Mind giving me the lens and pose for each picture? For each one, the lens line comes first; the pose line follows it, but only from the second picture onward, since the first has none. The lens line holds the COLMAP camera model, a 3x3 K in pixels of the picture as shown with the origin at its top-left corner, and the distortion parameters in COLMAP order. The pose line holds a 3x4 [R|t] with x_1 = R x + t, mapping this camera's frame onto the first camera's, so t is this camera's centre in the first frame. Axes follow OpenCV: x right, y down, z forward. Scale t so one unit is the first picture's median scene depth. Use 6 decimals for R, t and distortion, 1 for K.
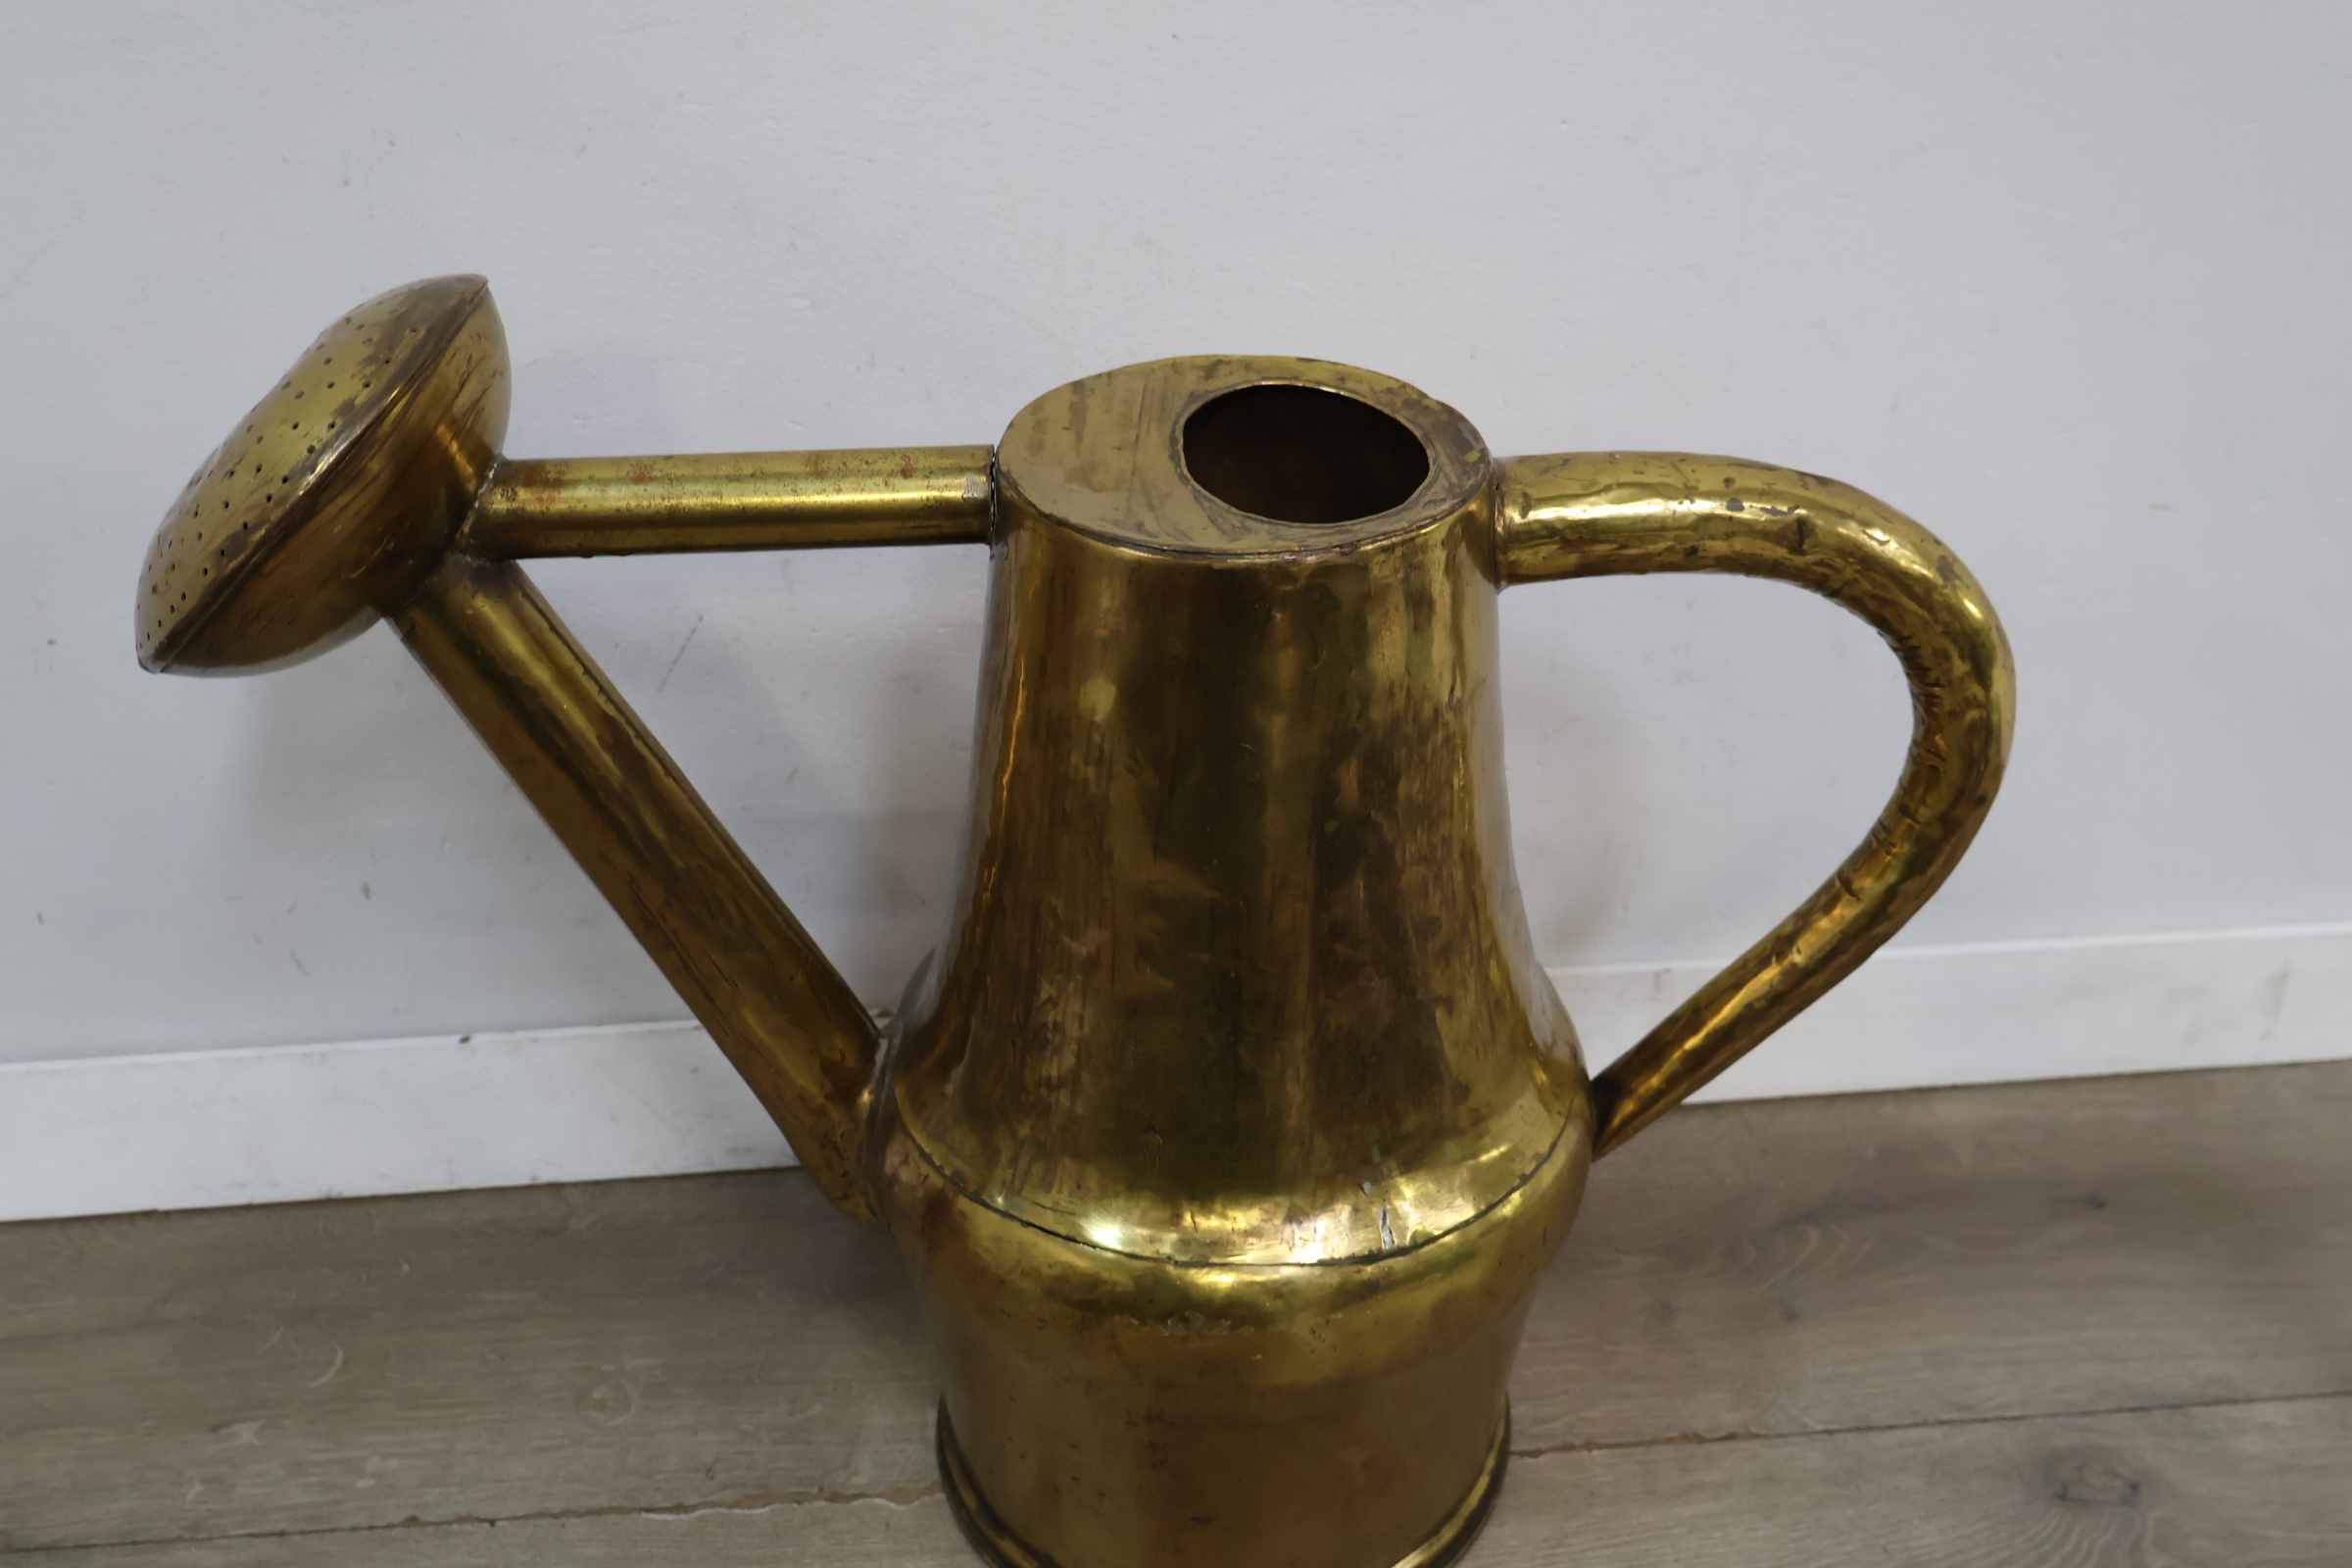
lens RADIAL K [[2166.1, 0, 1173.0], [0, 2166.1, 791.1], [0, 0, 1]] dist [0.011467, -0.010954]
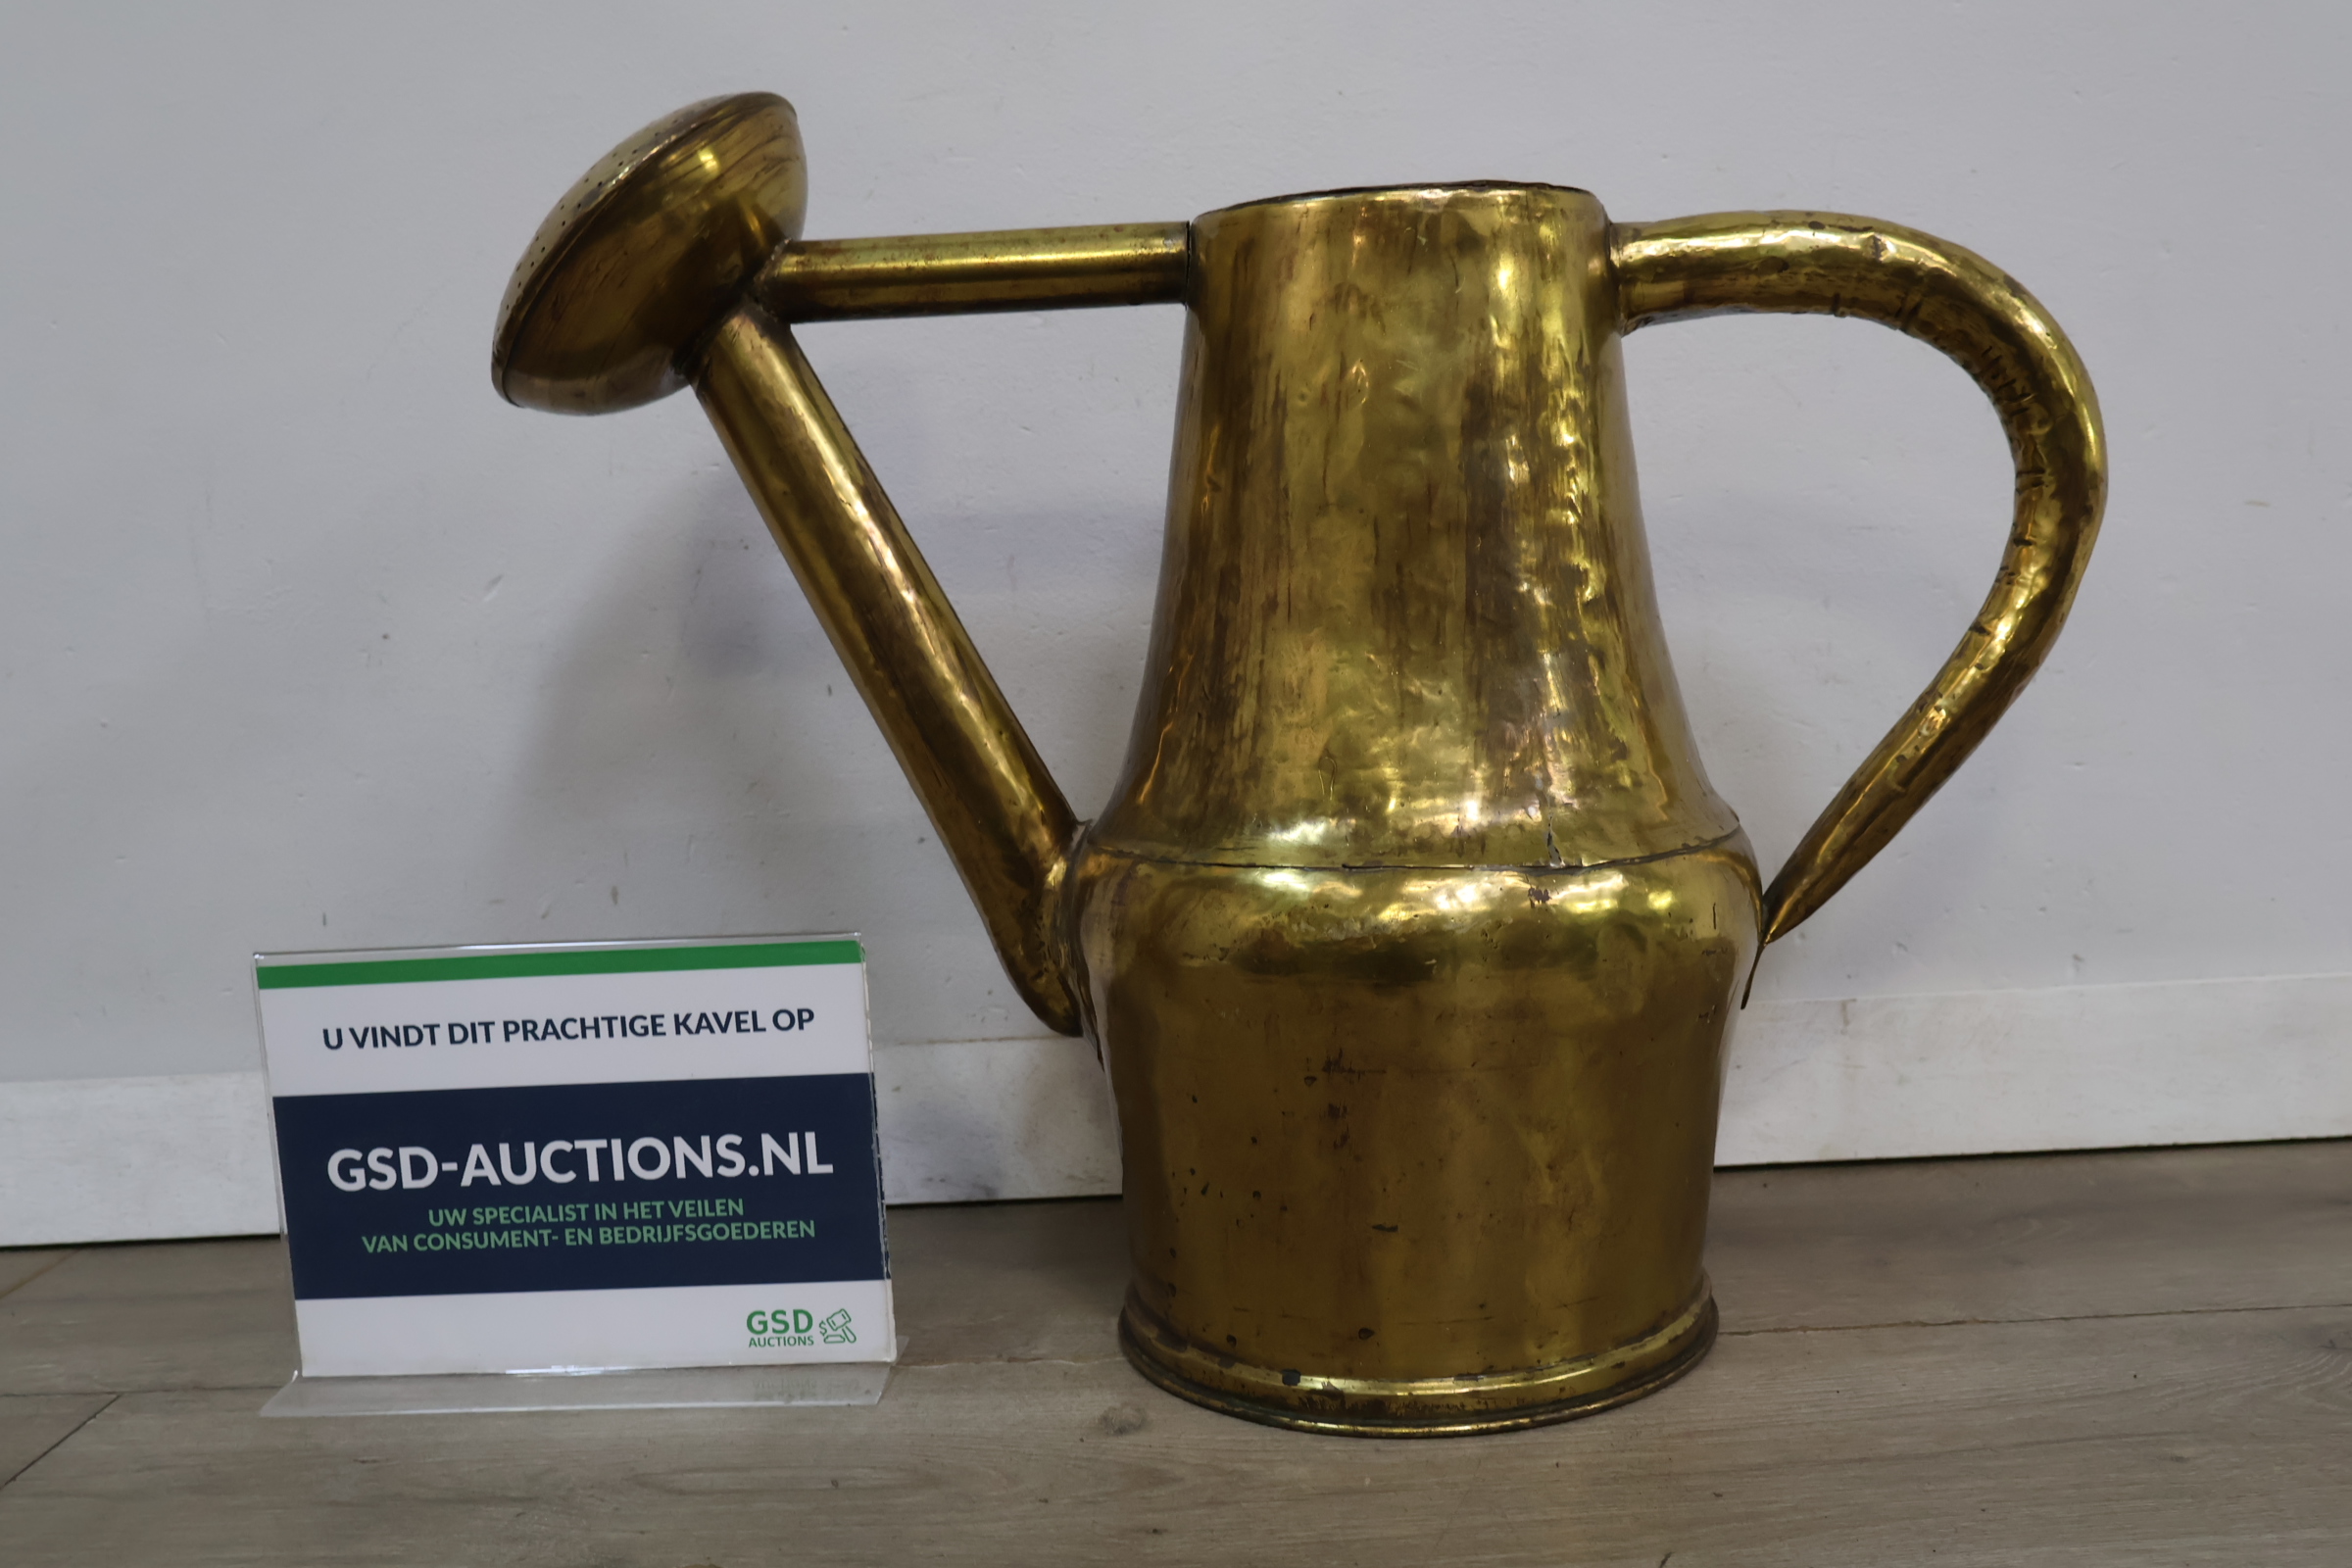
lens RADIAL K [[2166.1, 0, 1173.0], [0, 2166.1, 791.1], [0, 0, 1]] dist [0.011467, -0.010954]
pose [[0.995309, -0.021552, -0.094317, 0.012847], [-0.019521, 0.910086, -0.413960, 0.503593], [0.094758, 0.413859, 0.905396, 0.021104]]
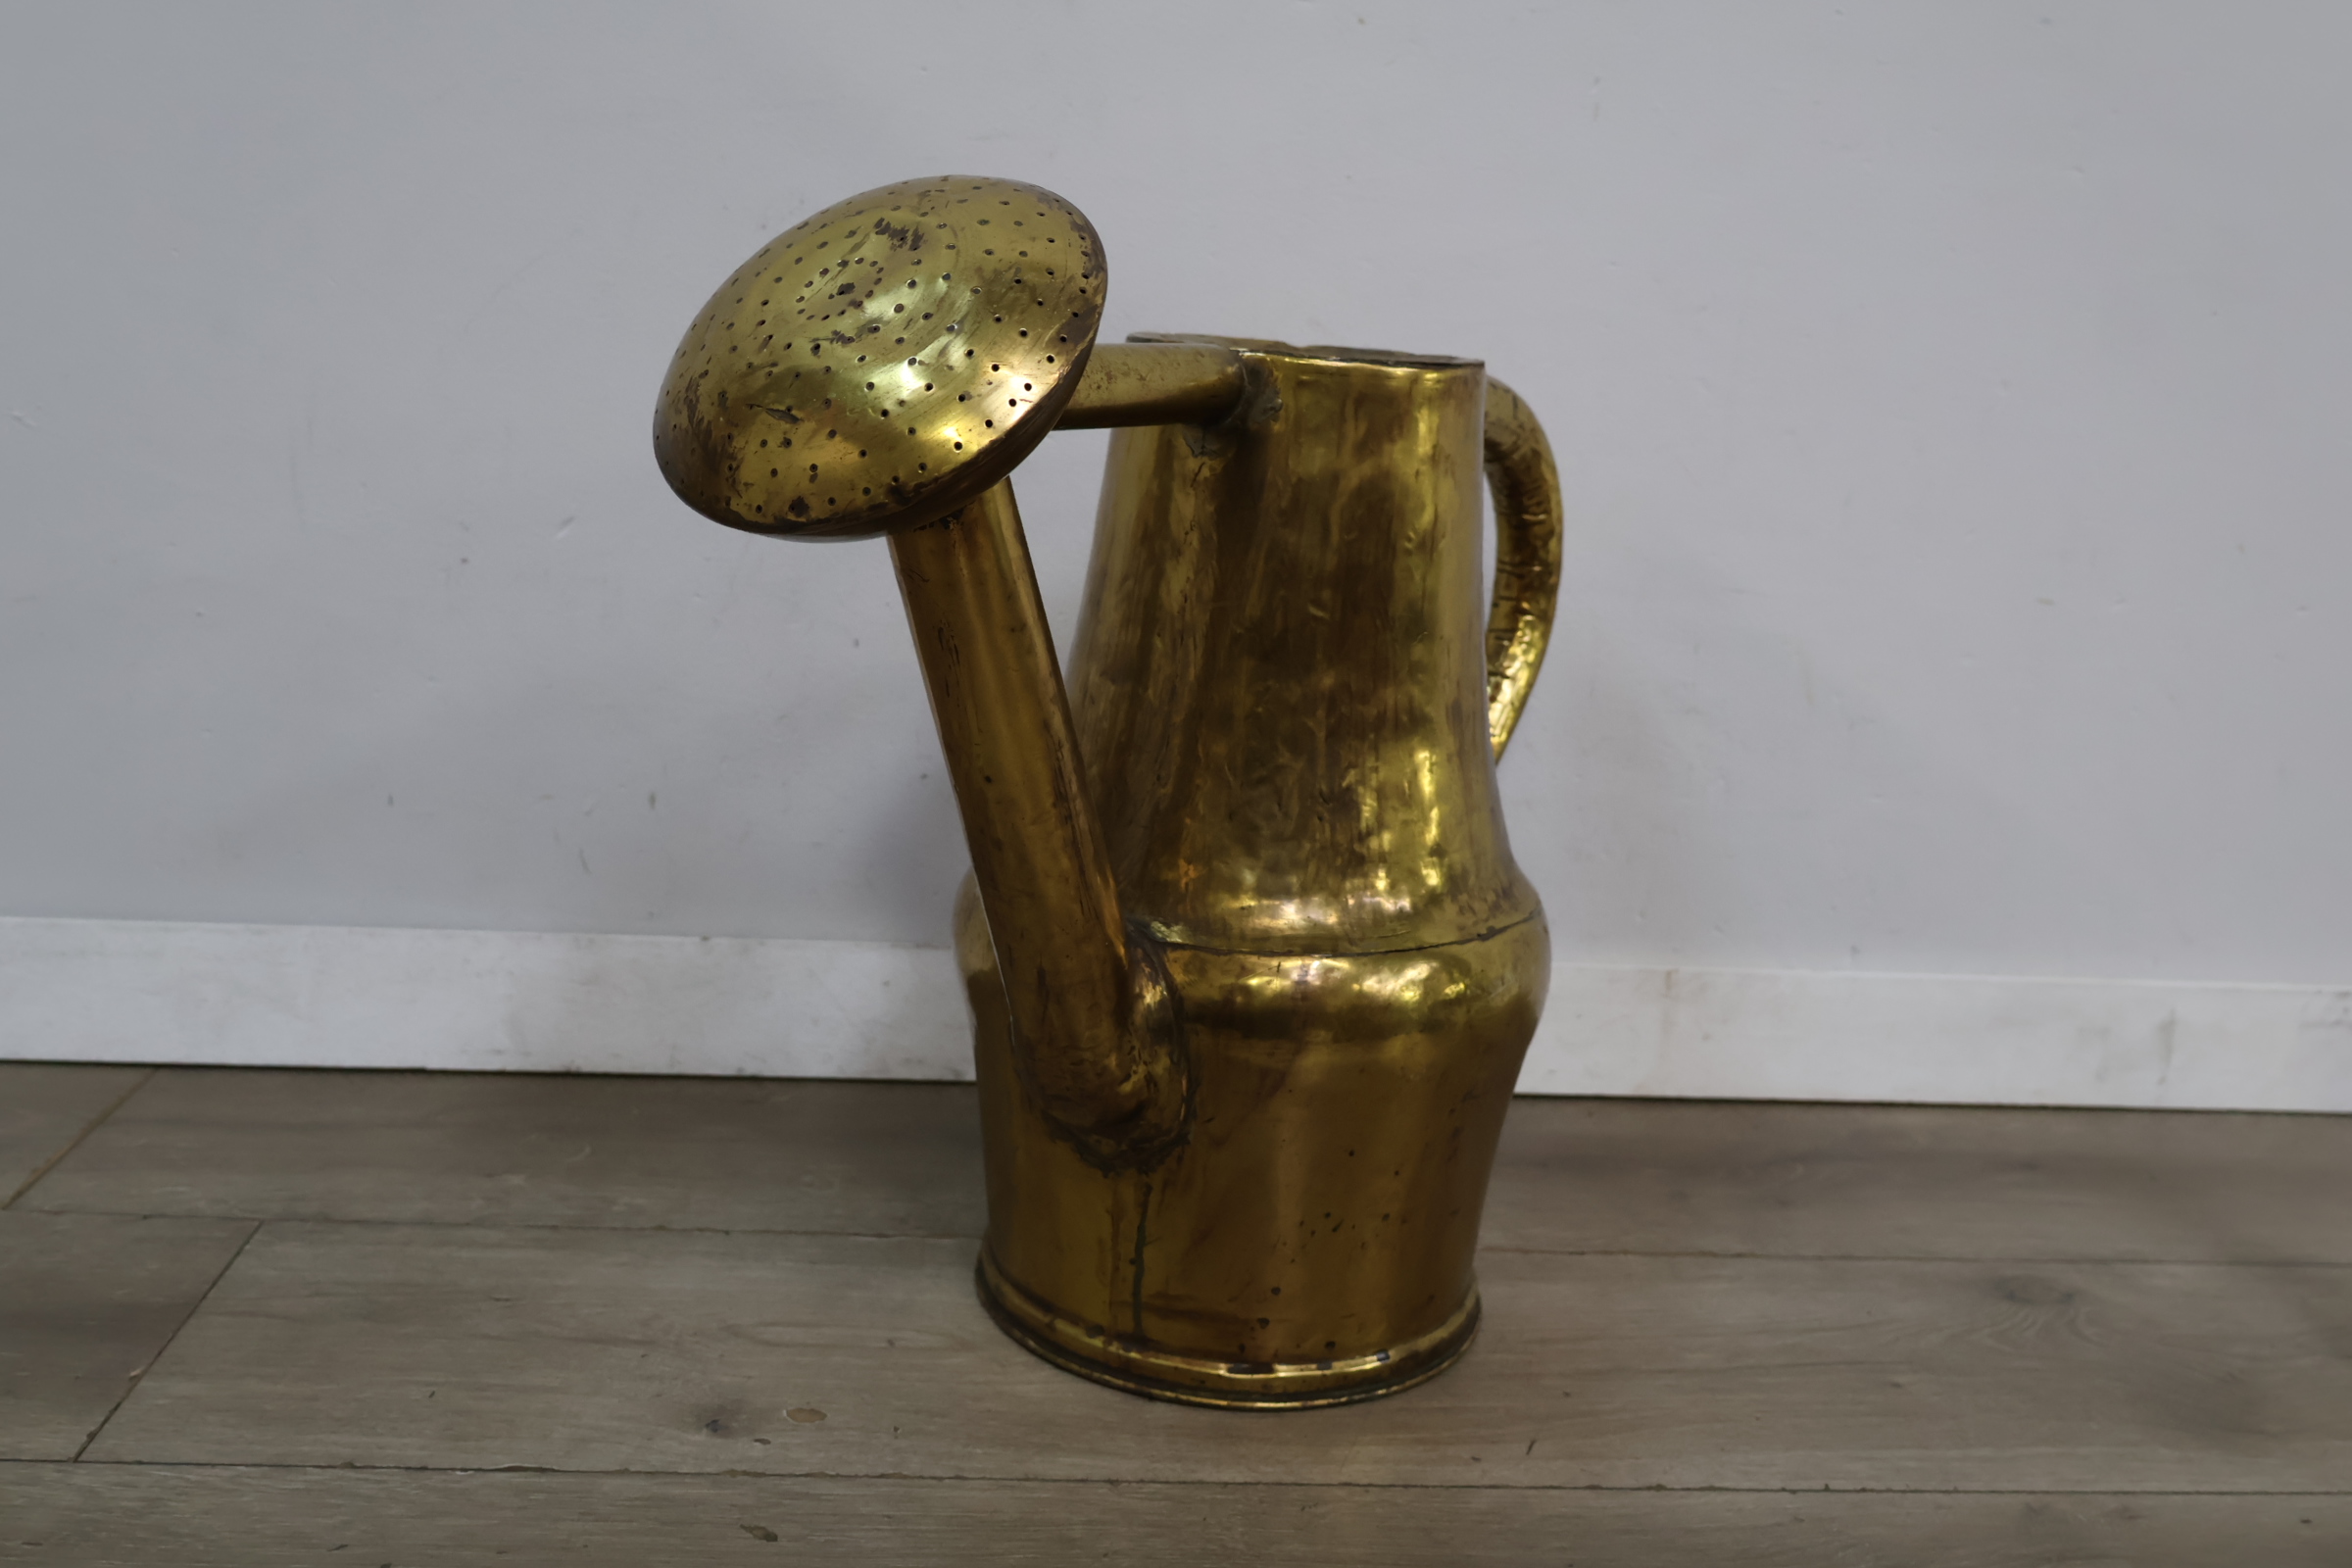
lens RADIAL K [[2166.1, 0, 1173.0], [0, 2166.1, 791.1], [0, 0, 1]] dist [0.011467, -0.010954]
pose [[0.997225, 0.072477, 0.017024, -0.104834], [-0.063801, 0.949792, -0.306307, 0.461422], [-0.038370, 0.304371, 0.951781, -0.238212]]
